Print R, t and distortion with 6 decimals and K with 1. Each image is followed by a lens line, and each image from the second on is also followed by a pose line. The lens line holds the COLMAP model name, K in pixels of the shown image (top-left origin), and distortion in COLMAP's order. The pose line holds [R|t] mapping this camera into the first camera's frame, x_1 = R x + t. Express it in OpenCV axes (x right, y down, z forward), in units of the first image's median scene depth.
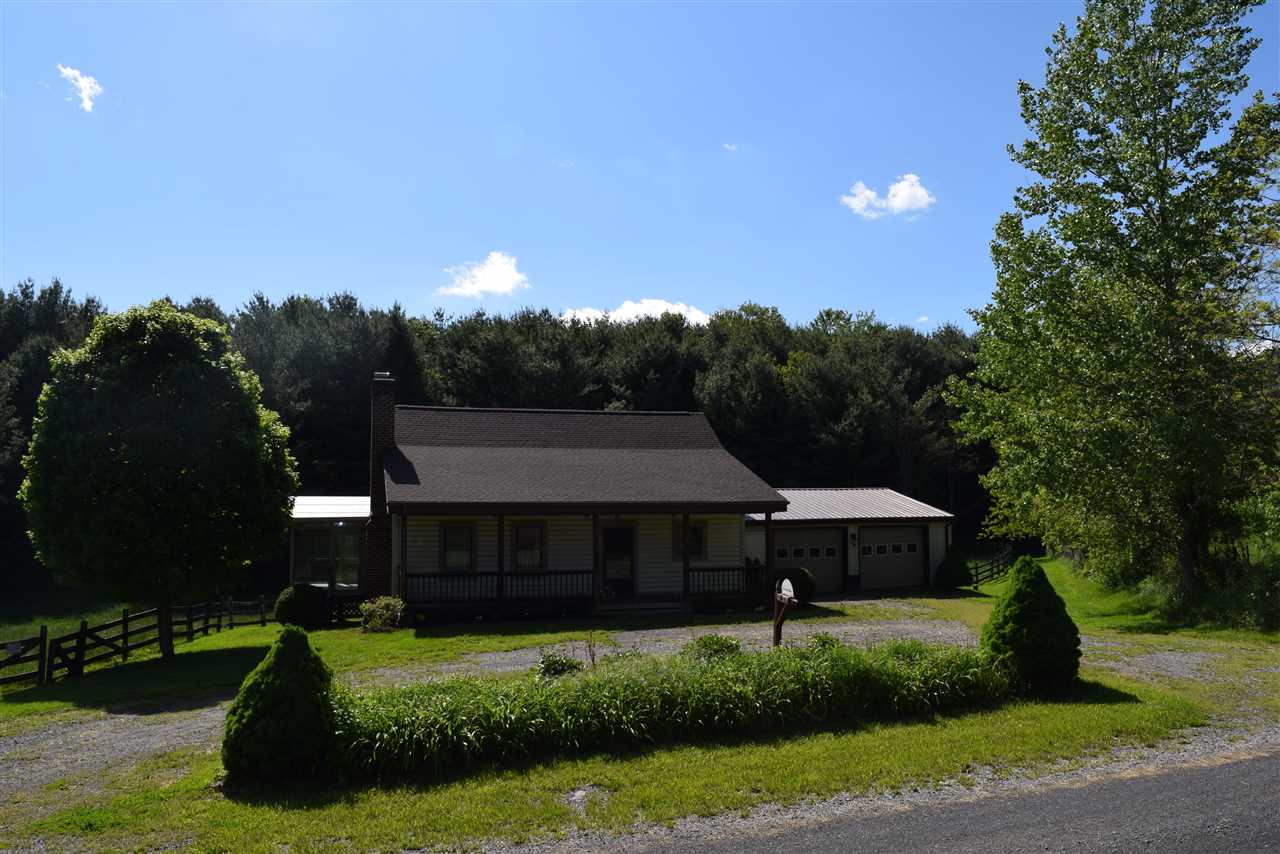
lens RADIAL K [[1006.5, 0, 640.0], [0, 1006.5, 427.0], [0, 0, 1]] dist [-0.079576, 0.000372]
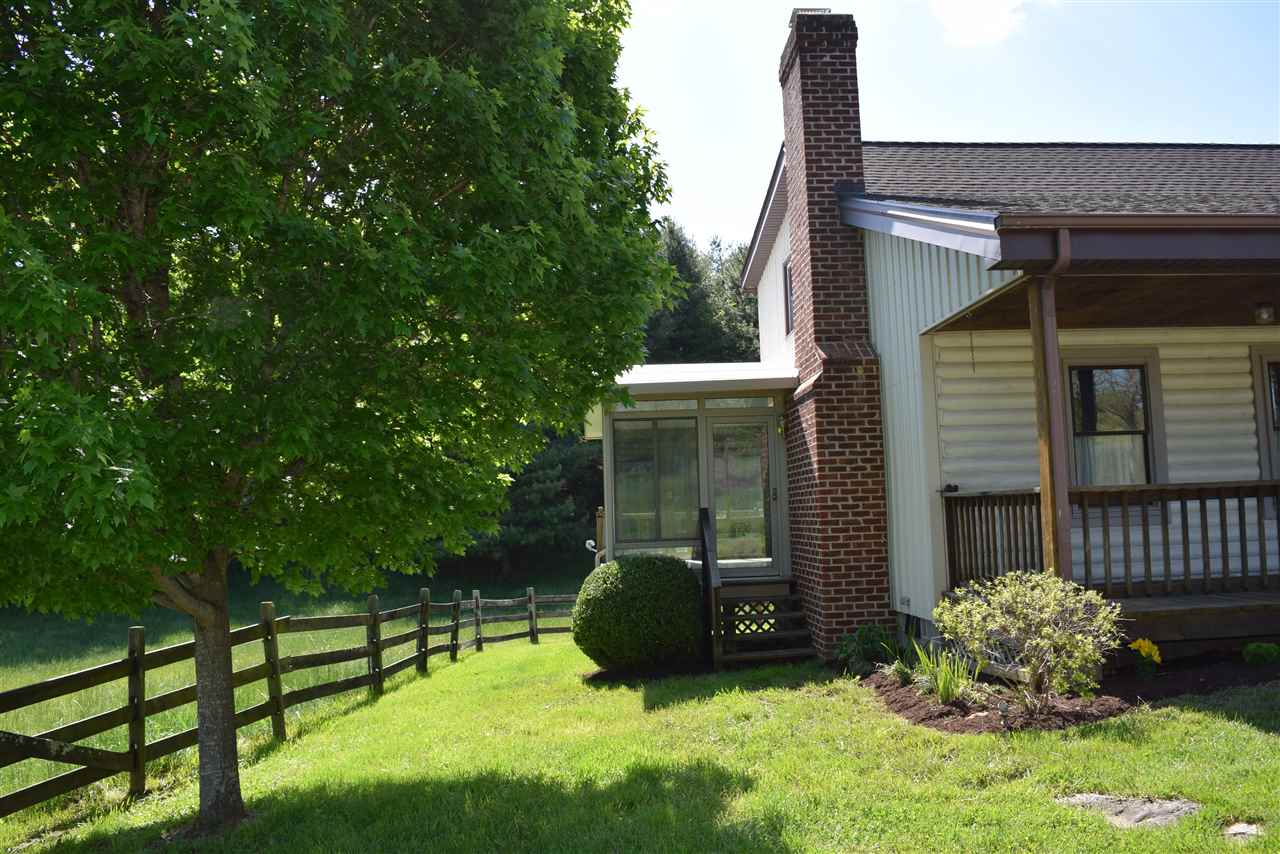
lens RADIAL K [[1006.5, 0, 640.0], [0, 1006.5, 427.0], [0, 0, 1]] dist [-0.079576, 0.000372]
pose [[0.970274, -0.046668, -0.237466, -0.213851], [0.048719, 0.998809, 0.002771, 0.094867], [0.237054, -0.014257, 0.971392, 0.547827]]
